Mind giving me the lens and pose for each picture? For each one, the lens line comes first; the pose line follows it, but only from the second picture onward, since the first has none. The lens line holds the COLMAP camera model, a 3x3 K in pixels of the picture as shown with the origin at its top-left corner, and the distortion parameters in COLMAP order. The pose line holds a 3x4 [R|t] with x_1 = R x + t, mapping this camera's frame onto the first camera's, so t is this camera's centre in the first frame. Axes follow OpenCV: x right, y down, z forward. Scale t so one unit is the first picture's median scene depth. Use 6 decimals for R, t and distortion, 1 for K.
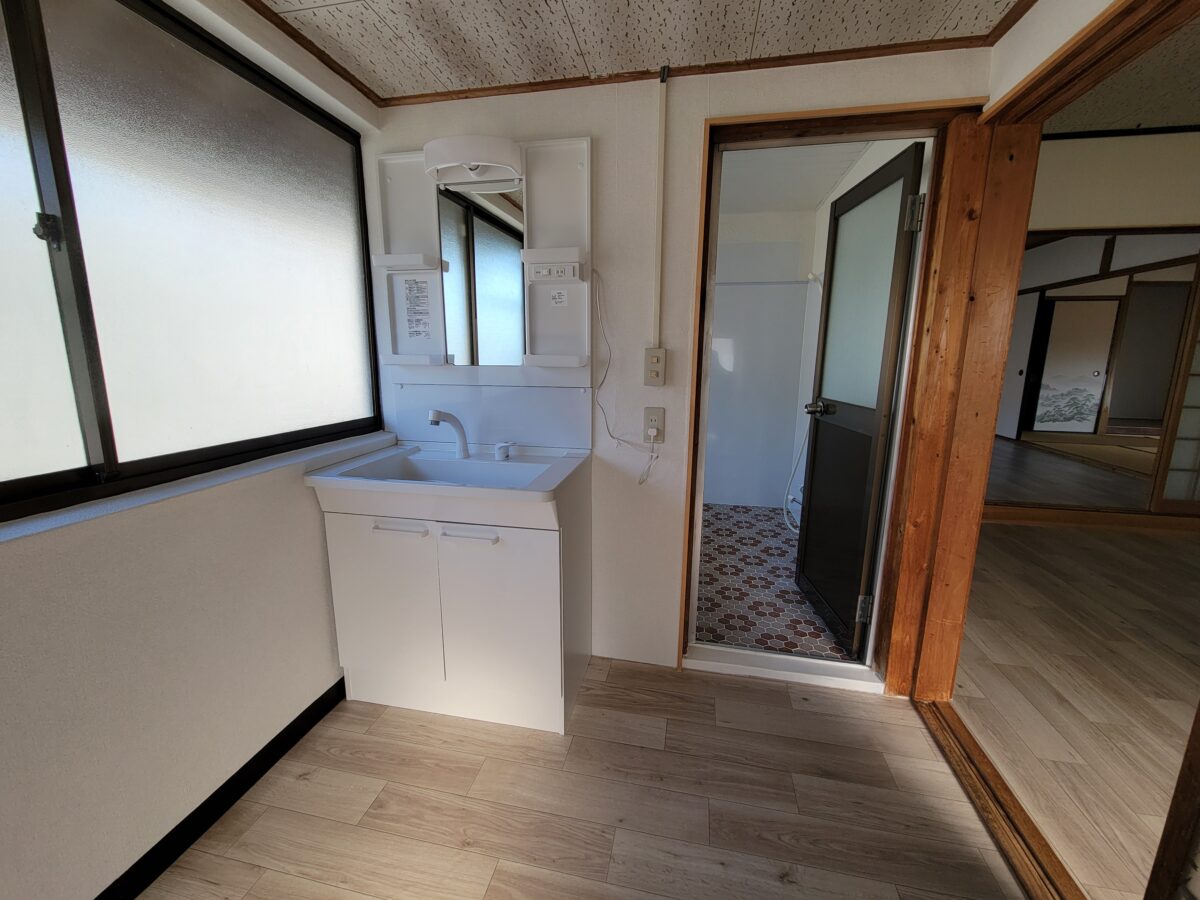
lens RADIAL K [[487.6, 0, 597.4], [0, 487.6, 447.1], [0, 0, 1]] dist [0.002936, -0.001179]
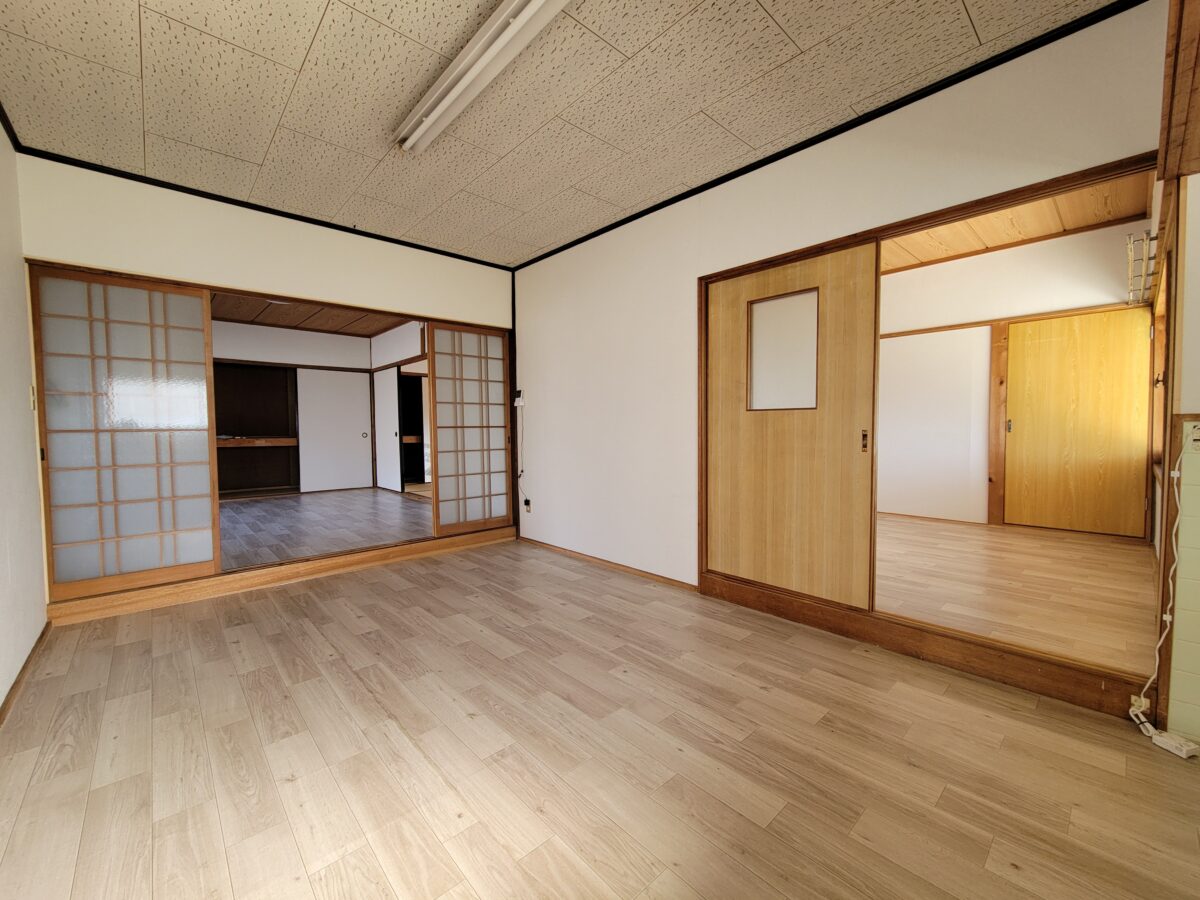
lens RADIAL K [[487.6, 0, 597.4], [0, 487.6, 447.1], [0, 0, 1]] dist [0.002936, -0.001179]
pose [[0.589868, -0.048003, 0.806071, 0.529835], [0.166712, 0.983965, -0.063399, 0.073917], [-0.790103, 0.171779, 0.588413, -0.122082]]
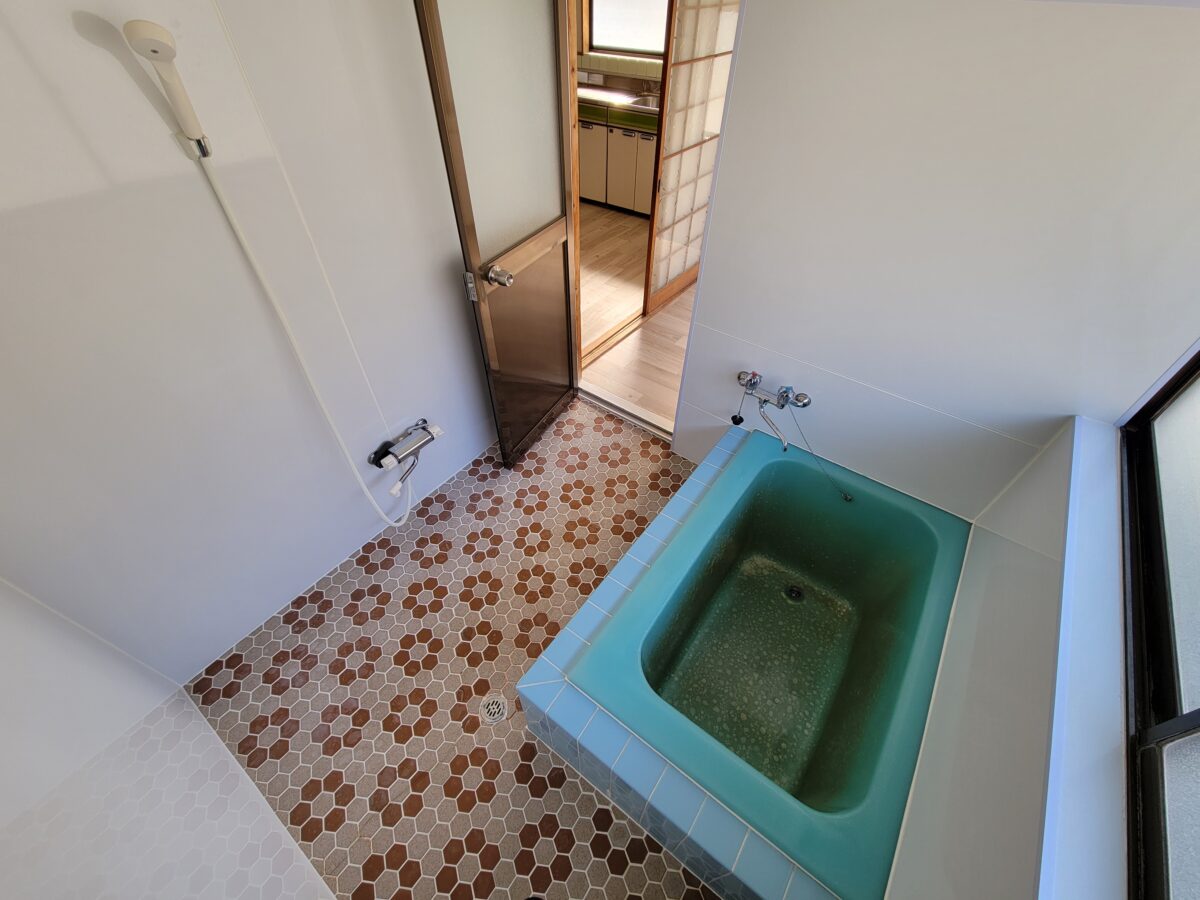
lens RADIAL K [[487.6, 0, 597.4], [0, 487.6, 447.1], [0, 0, 1]] dist [0.002936, -0.001179]
pose [[-0.905287, -0.309995, 0.290446, 0.008305], [0.066998, 0.570974, 0.818230, -0.483214], [-0.419485, 0.760192, -0.496126, 1.366076]]
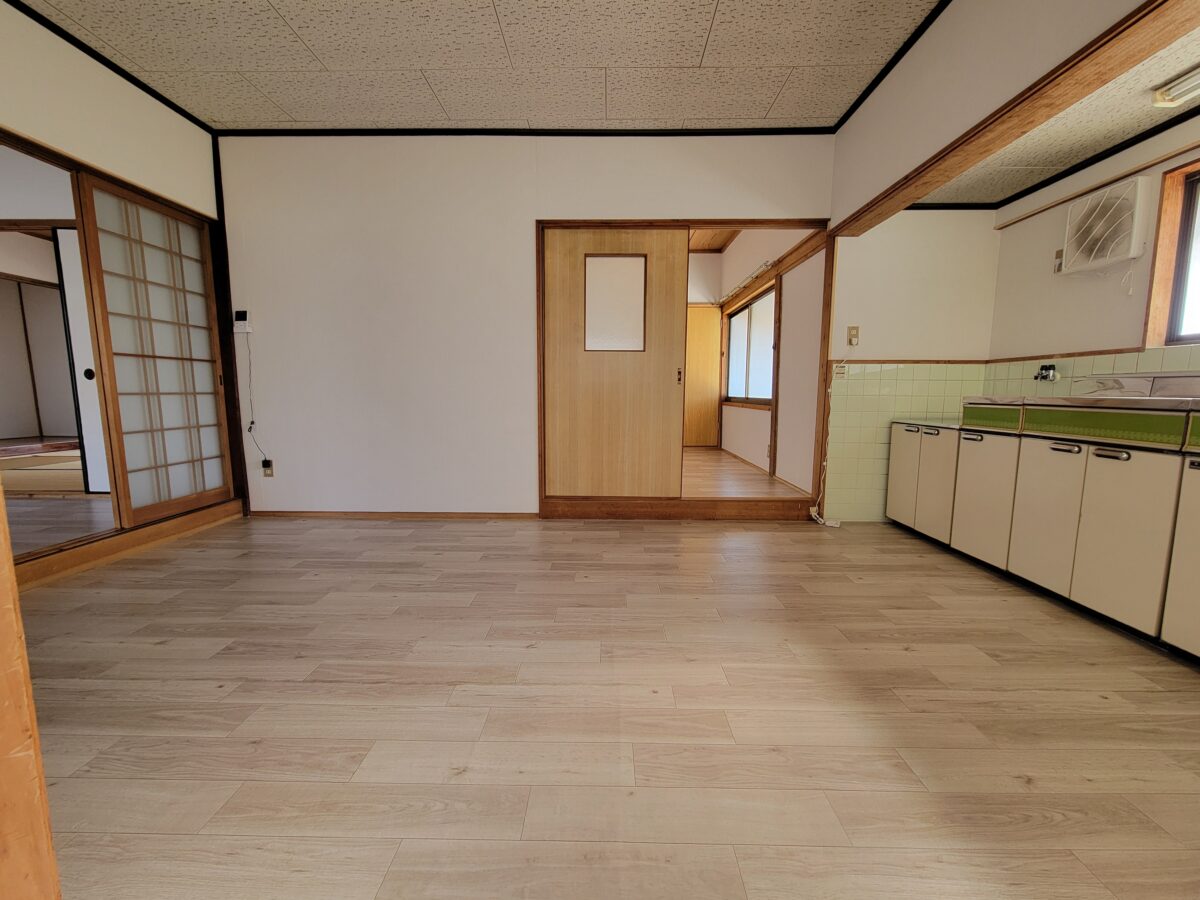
lens RADIAL K [[487.6, 0, 597.4], [0, 487.6, 447.1], [0, 0, 1]] dist [0.002936, -0.001179]
pose [[-0.177658, -0.122024, 0.976498, 0.336038], [0.182378, 0.971011, 0.154519, 0.030232], [-0.967045, 0.205543, -0.150253, 0.481824]]
